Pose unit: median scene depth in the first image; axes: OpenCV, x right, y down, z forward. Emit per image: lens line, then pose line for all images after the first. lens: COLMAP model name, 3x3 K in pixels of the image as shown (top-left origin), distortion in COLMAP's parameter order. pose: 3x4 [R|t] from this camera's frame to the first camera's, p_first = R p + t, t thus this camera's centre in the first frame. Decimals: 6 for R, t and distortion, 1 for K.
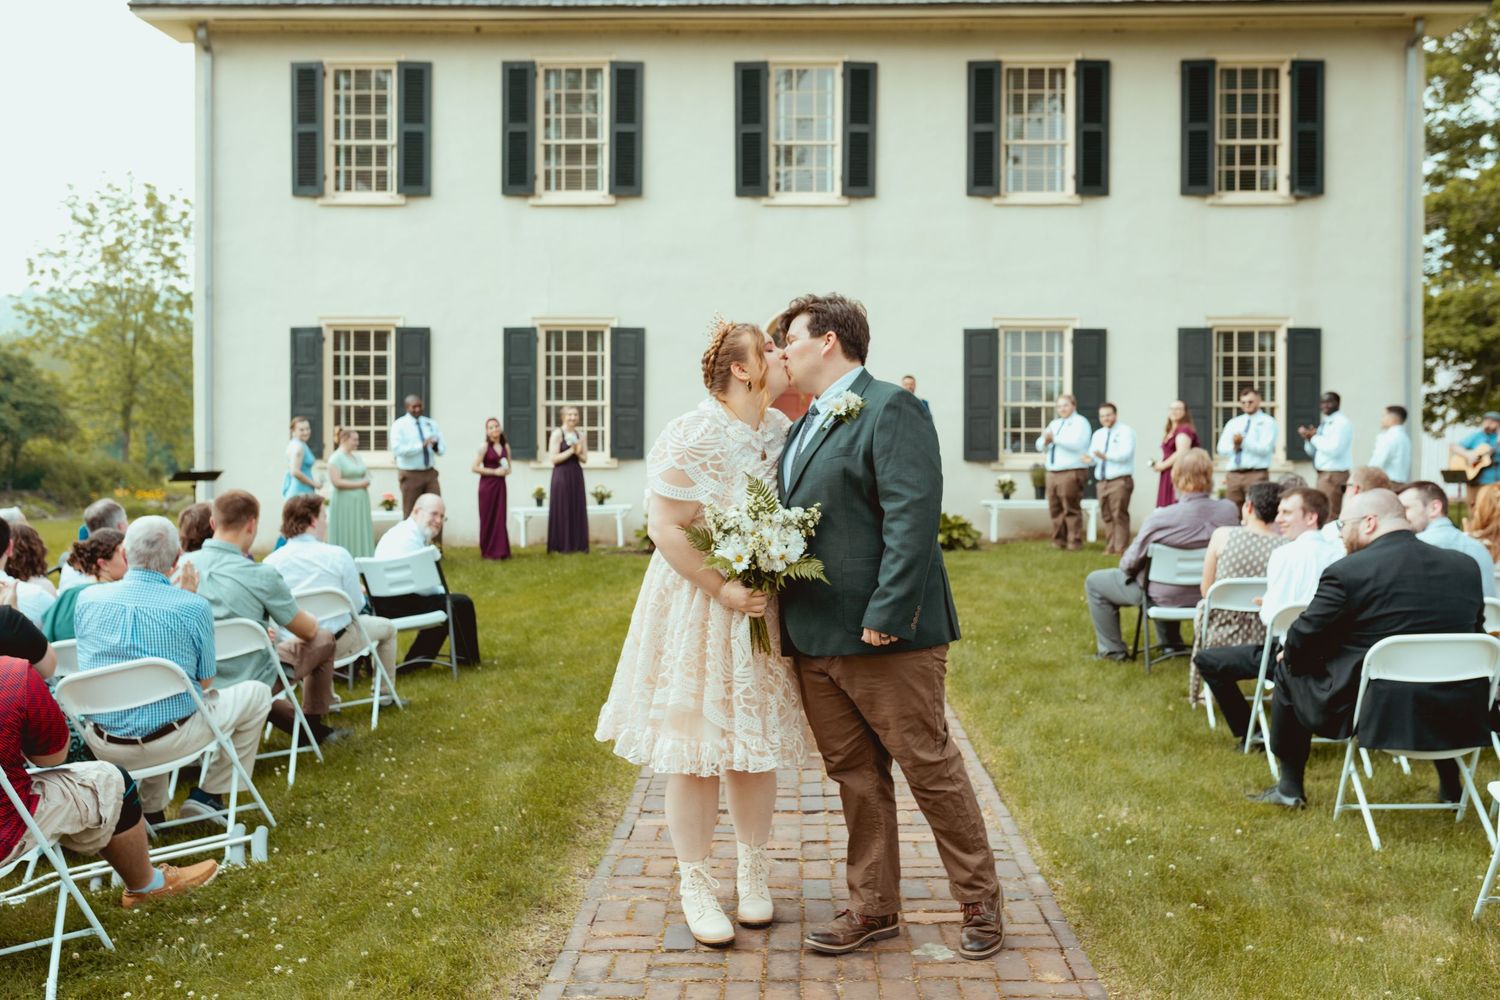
lens RADIAL K [[1443.6, 0, 750.0], [0, 1443.6, 500.0], [0, 0, 1]] dist [-0.003055, 0.003492]
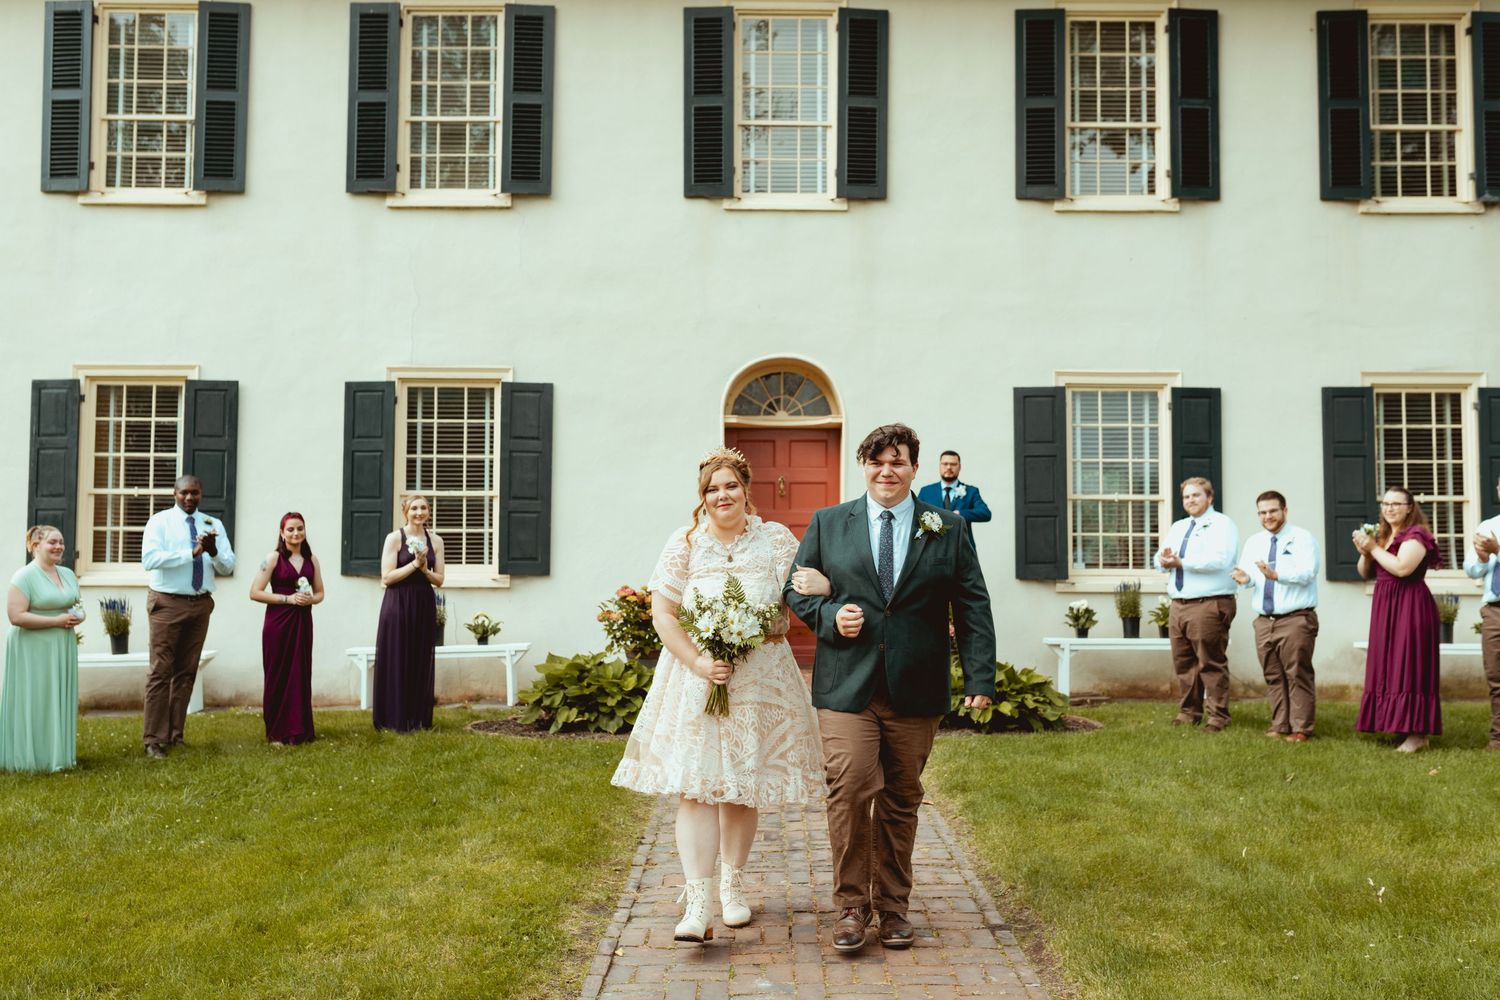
lens RADIAL K [[1443.6, 0, 750.0], [0, 1443.6, 500.0], [0, 0, 1]] dist [-0.003055, 0.003492]
pose [[0.999719, 0.003730, 0.023428, 0.005336], [-0.002053, 0.997458, -0.071224, -0.015558], [-0.023634, 0.071156, 0.997185, 0.317339]]
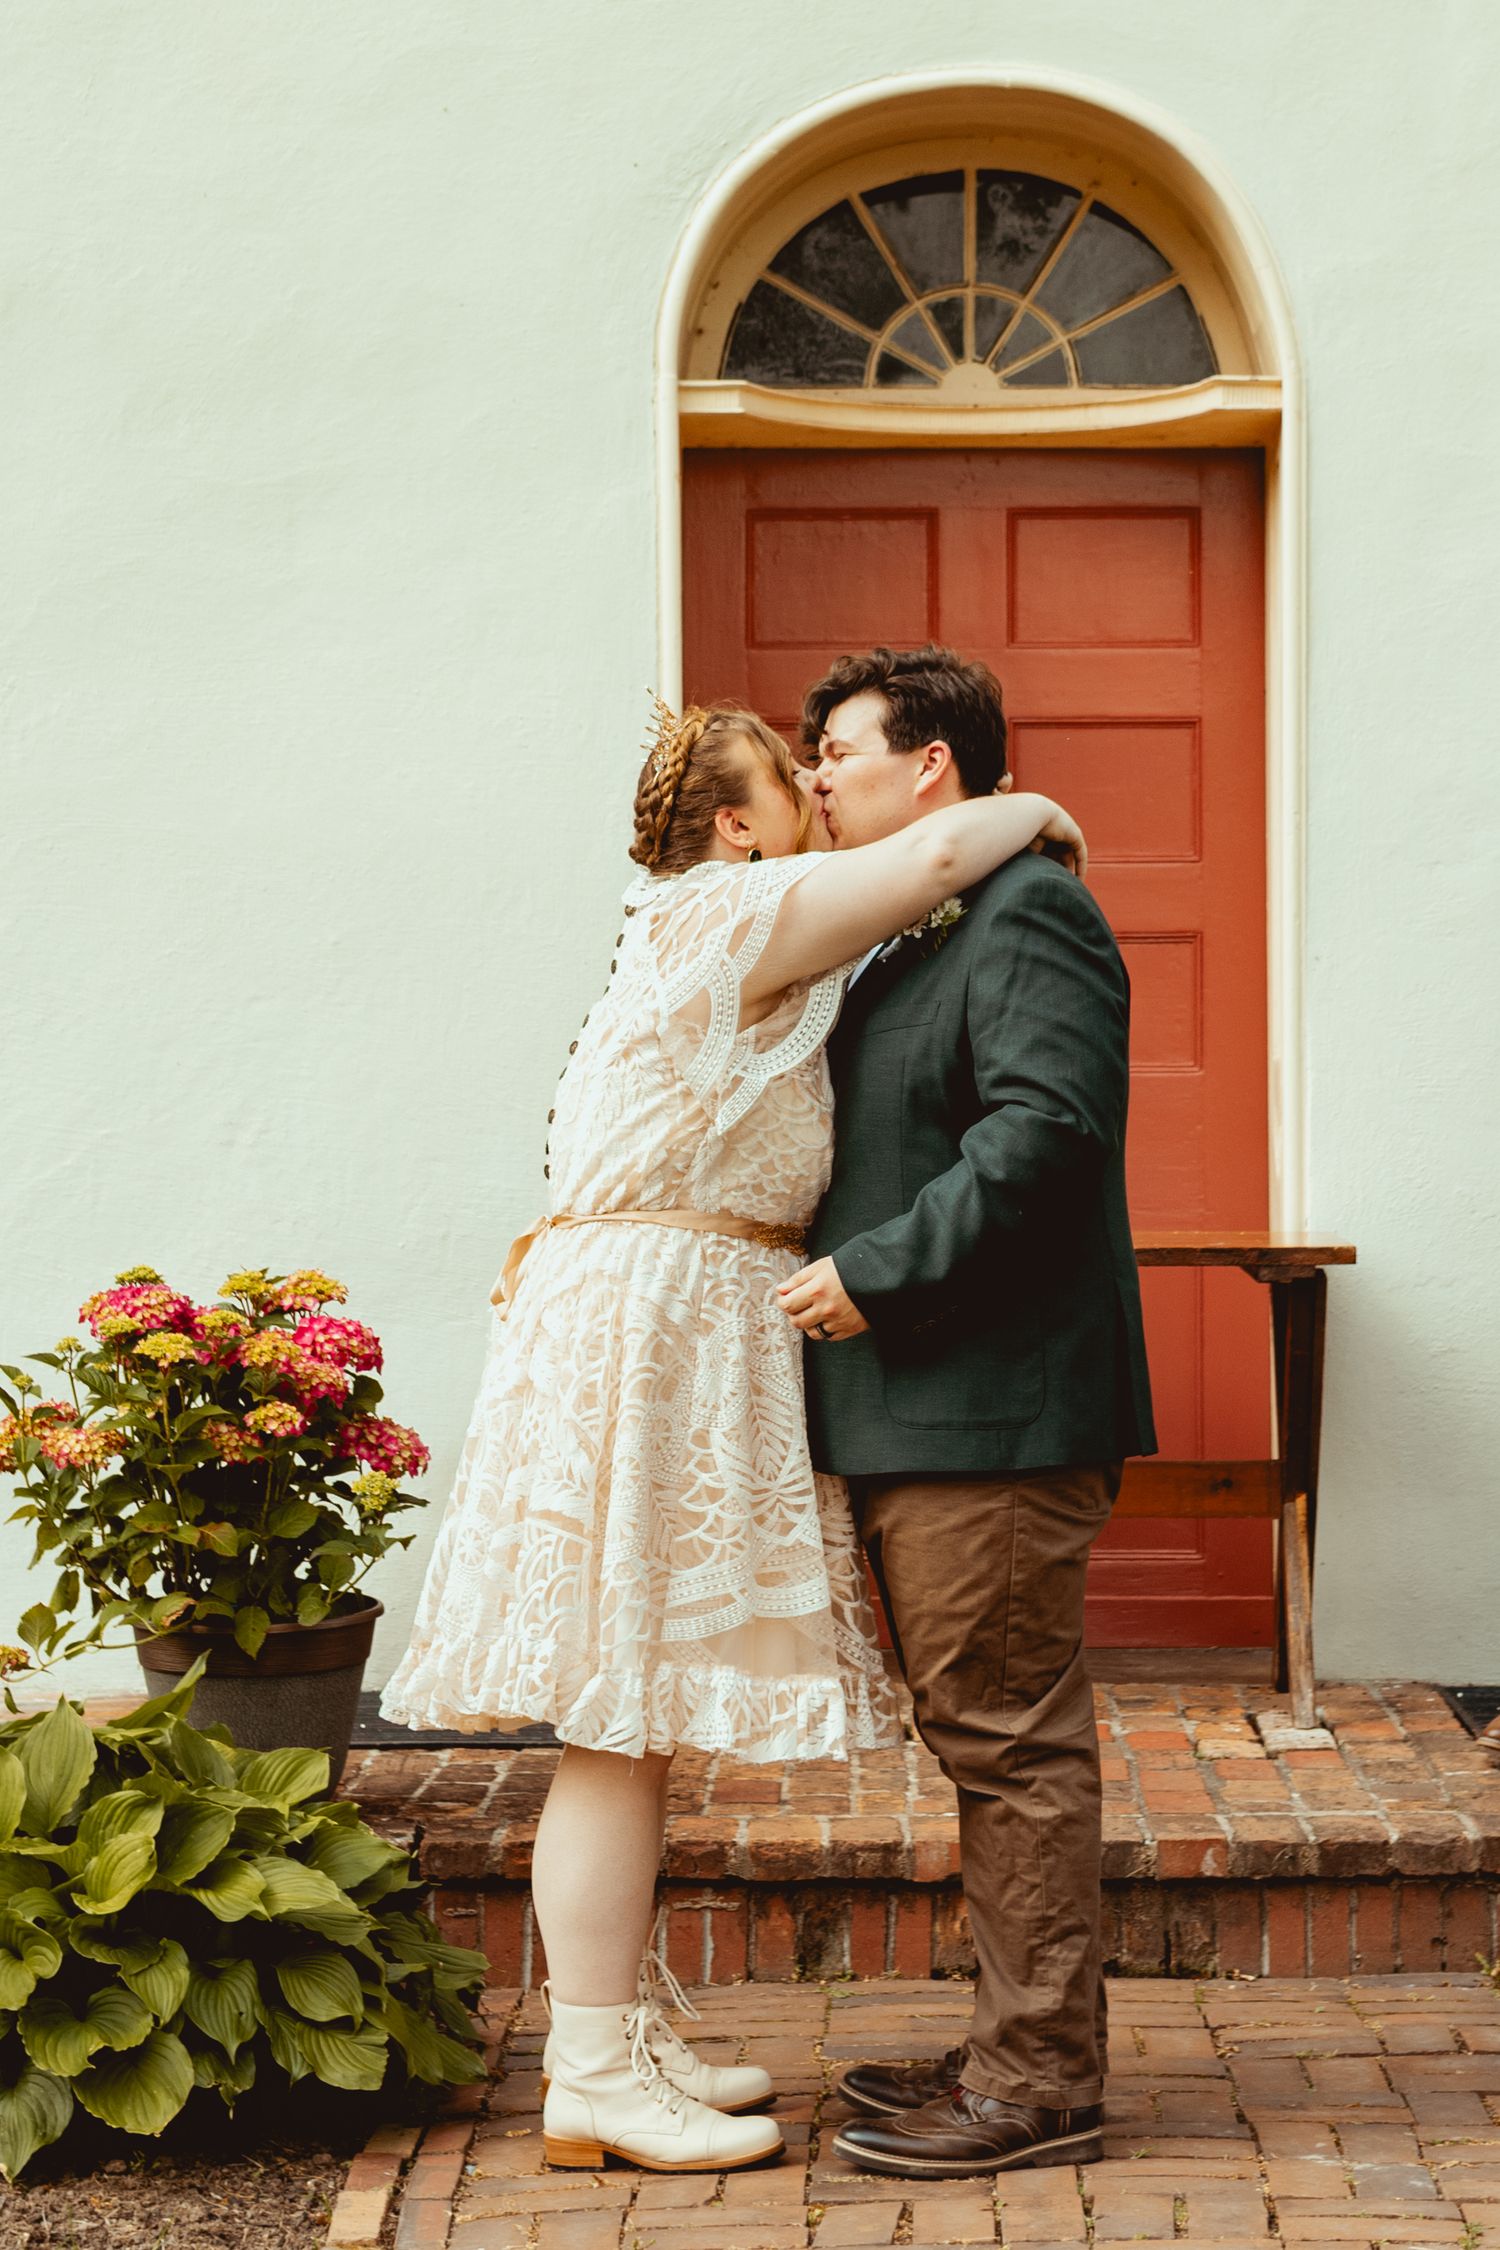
lens RADIAL K [[4842.2, 0, 750.0], [0, 4842.2, 1125.0], [0, 0, 1]] dist [0.000551, 0.028311]
pose [[0.999937, -0.004272, 0.010342, 0.010844], [0.004435, 0.999866, -0.015751, -0.028124], [-0.010273, 0.015796, 0.999822, 0.553077]]
